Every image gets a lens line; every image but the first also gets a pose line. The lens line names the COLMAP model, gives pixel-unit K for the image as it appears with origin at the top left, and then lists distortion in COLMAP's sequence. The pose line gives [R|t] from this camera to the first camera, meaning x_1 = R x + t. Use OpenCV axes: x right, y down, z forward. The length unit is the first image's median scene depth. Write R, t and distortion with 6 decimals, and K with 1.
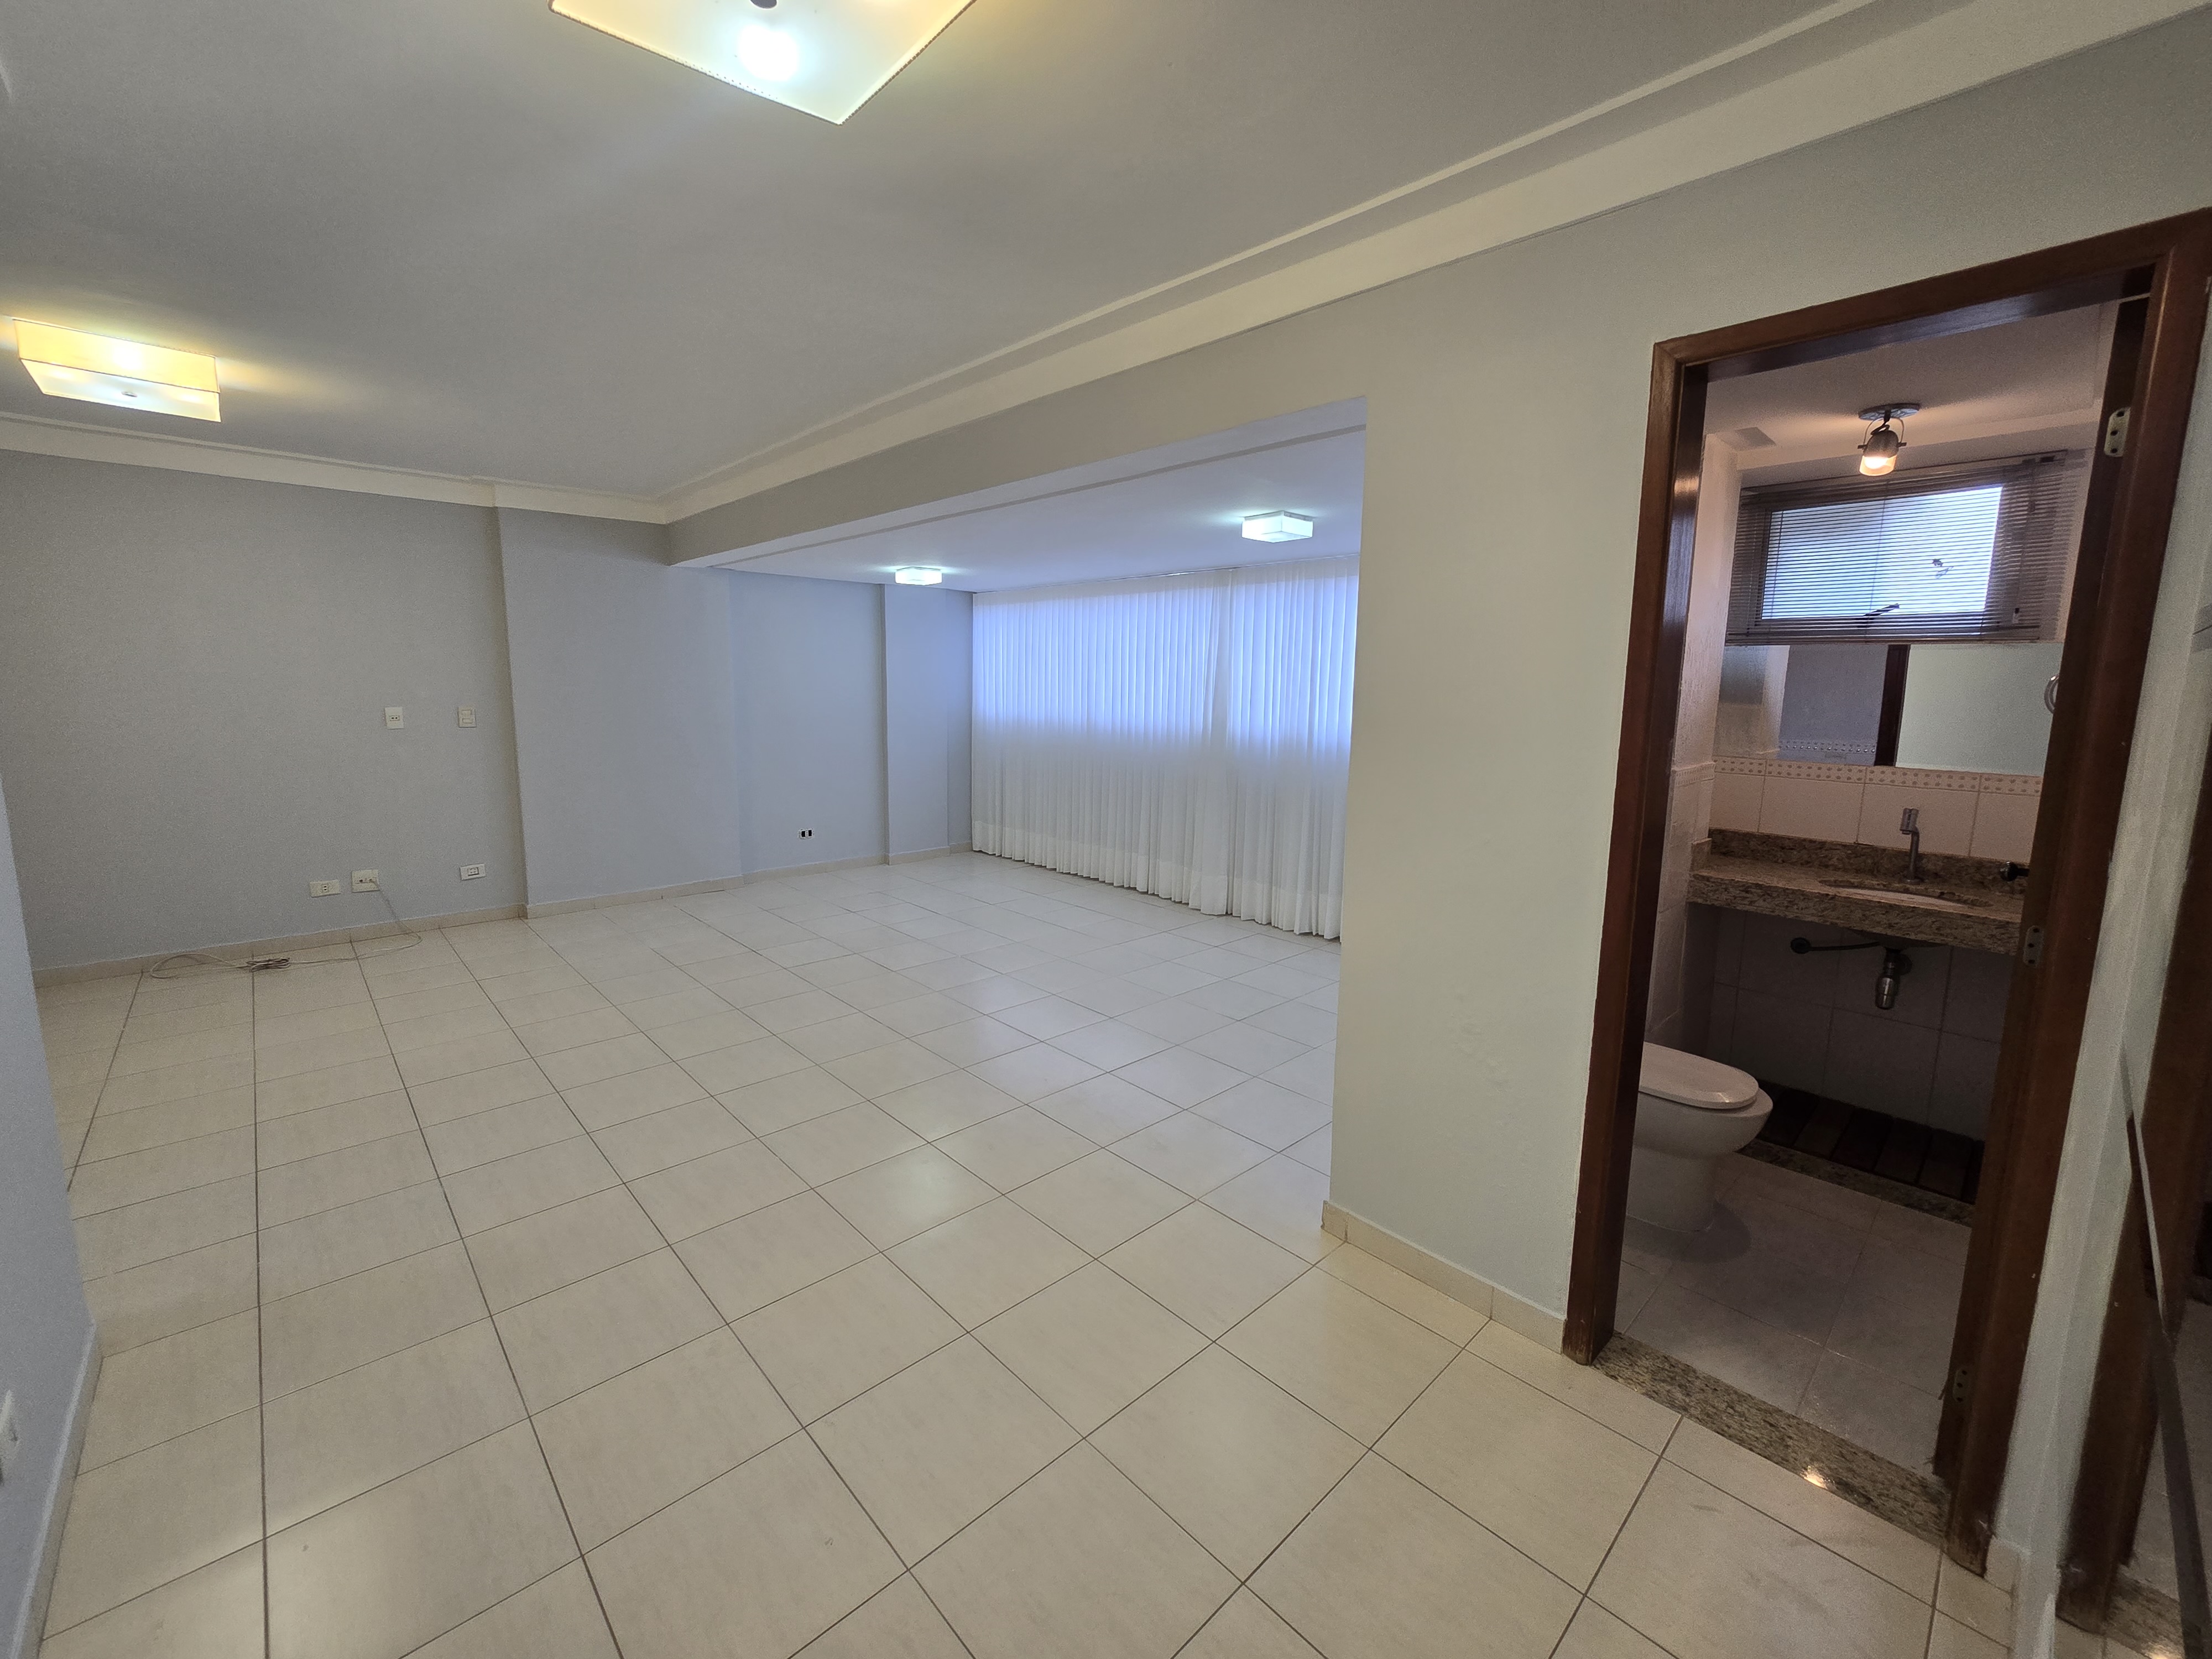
lens RADIAL K [[904.3, 0, 1103.5], [0, 904.3, 800.7], [0, 0, 1]] dist [-0.005520, 0.001330]
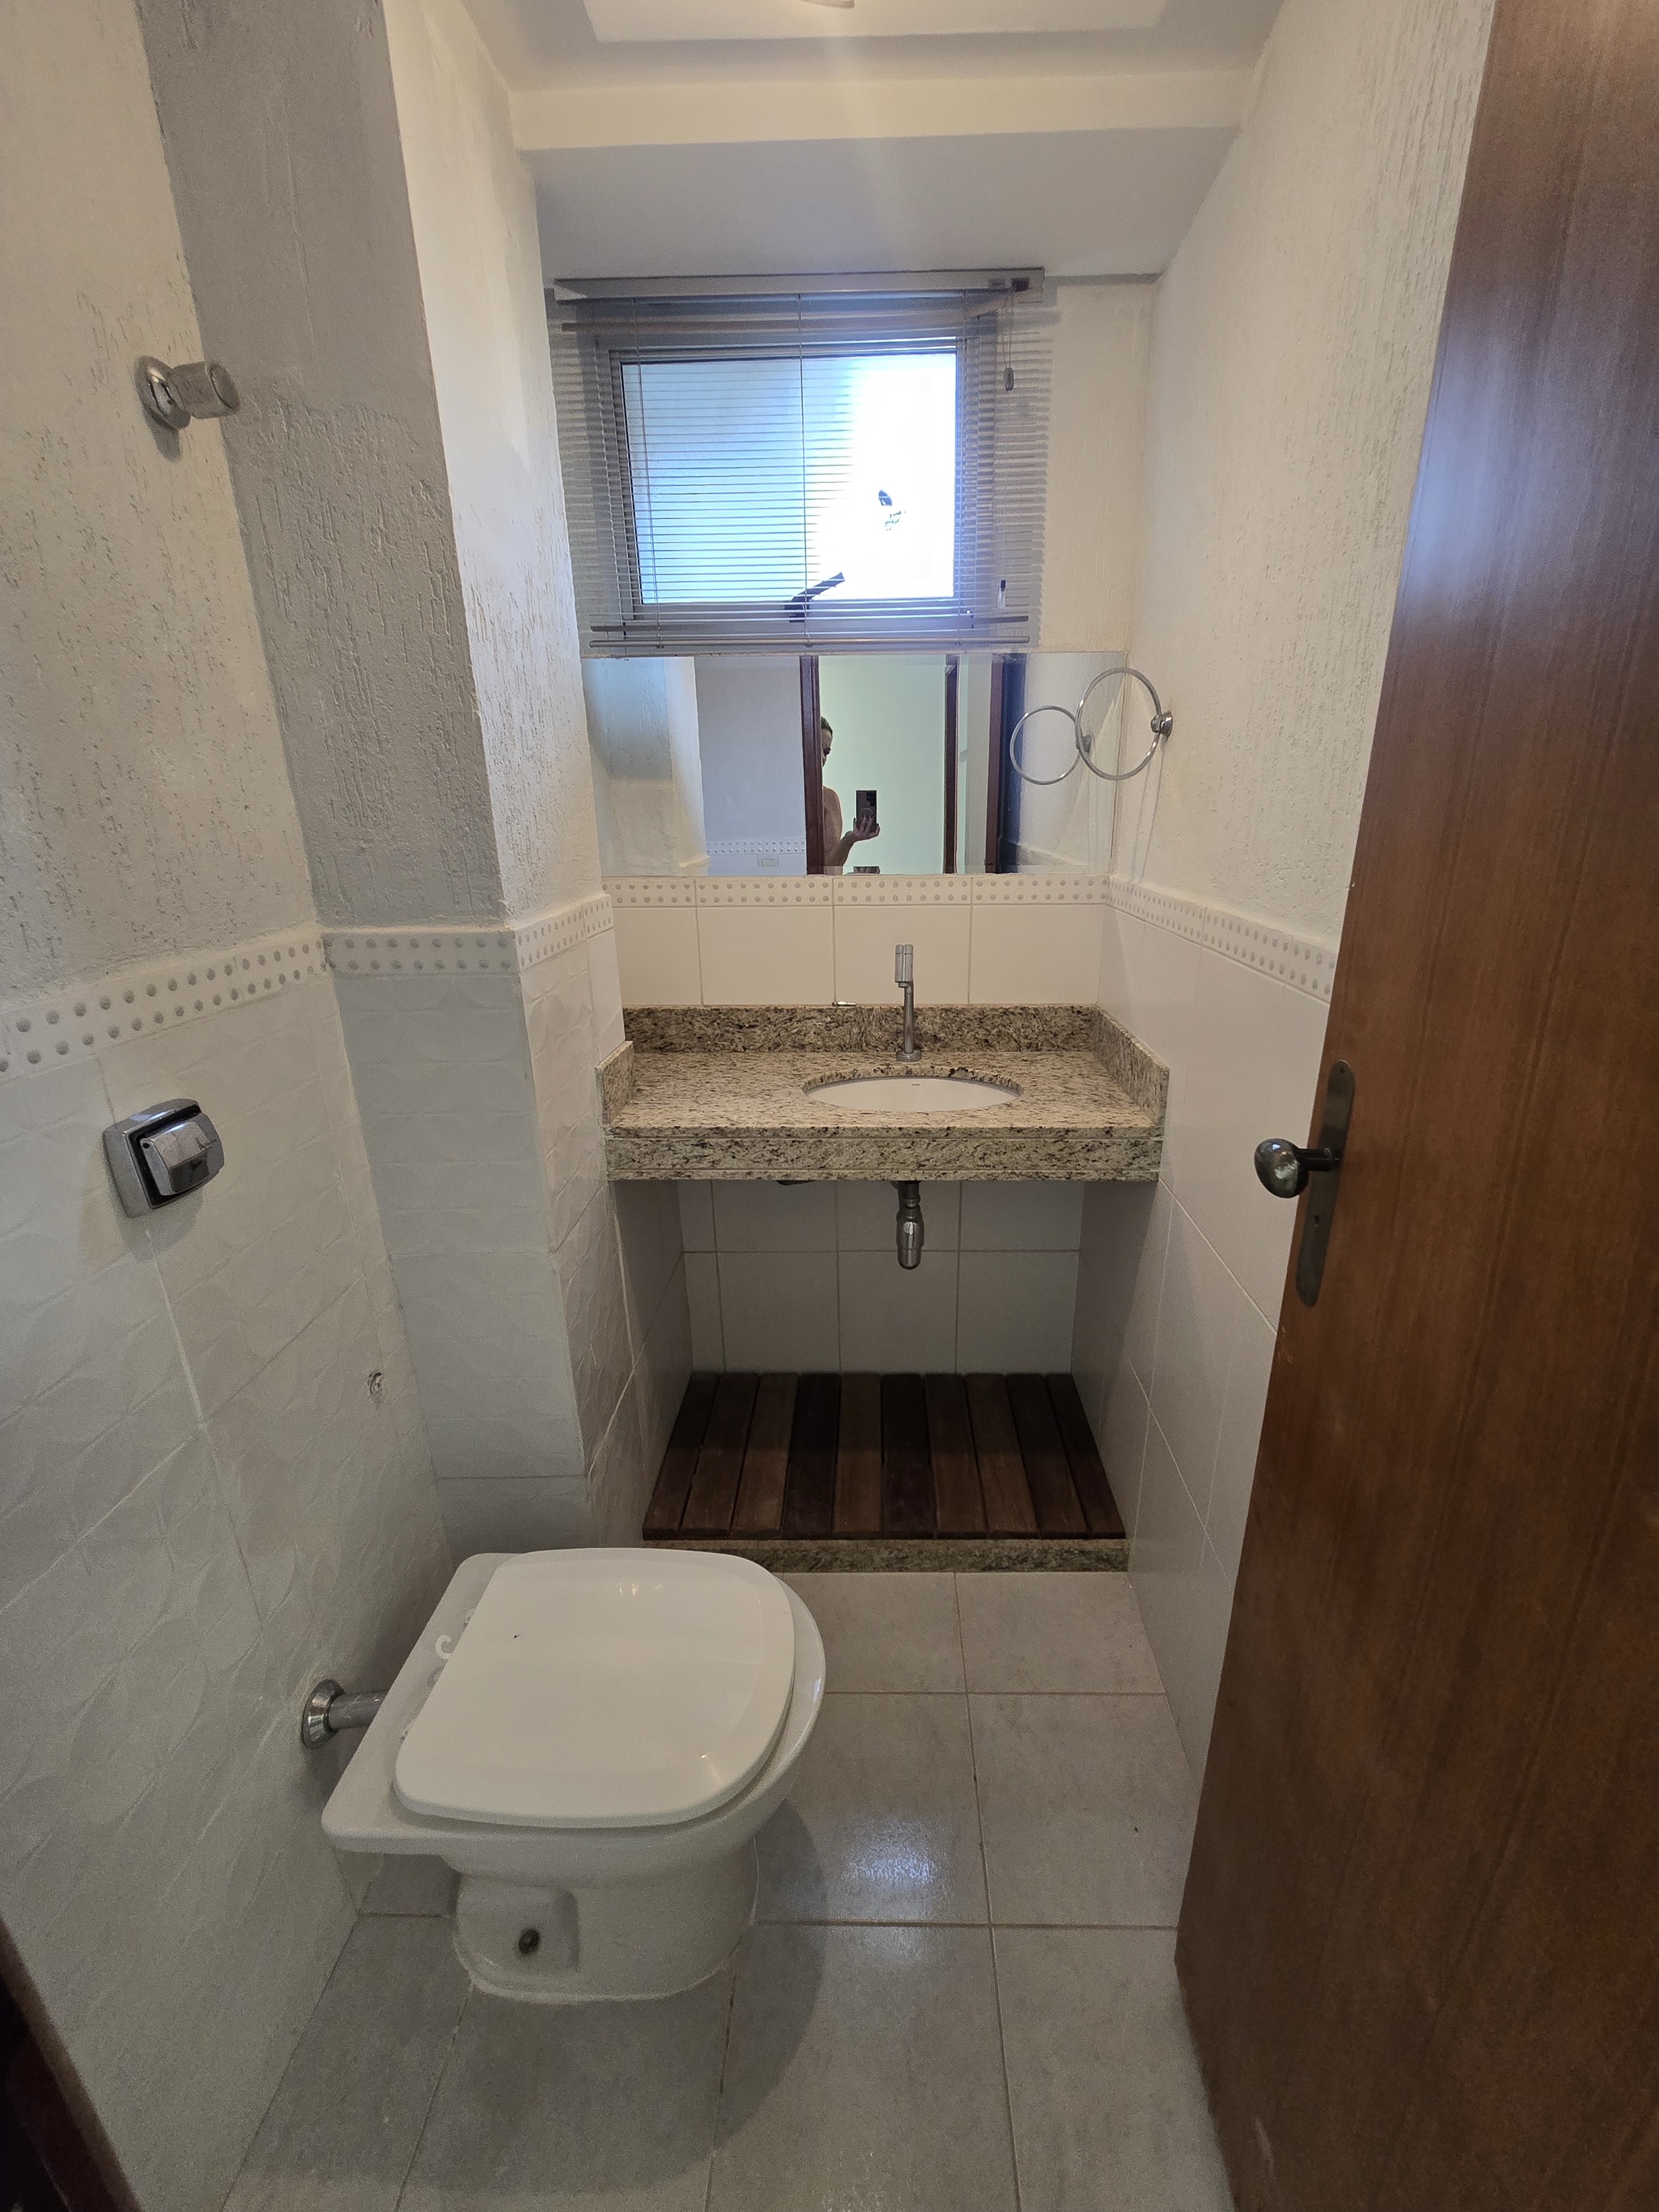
lens RADIAL K [[904.3, 0, 866.3], [0, 904.3, 1096.1], [0, 0, 1]] dist [-0.005520, 0.001330]
pose [[0.686570, -0.250362, 0.682598, 0.420967], [0.119710, 0.964955, 0.233518, -0.035097], [-0.717141, -0.078612, 0.692481, 0.563460]]
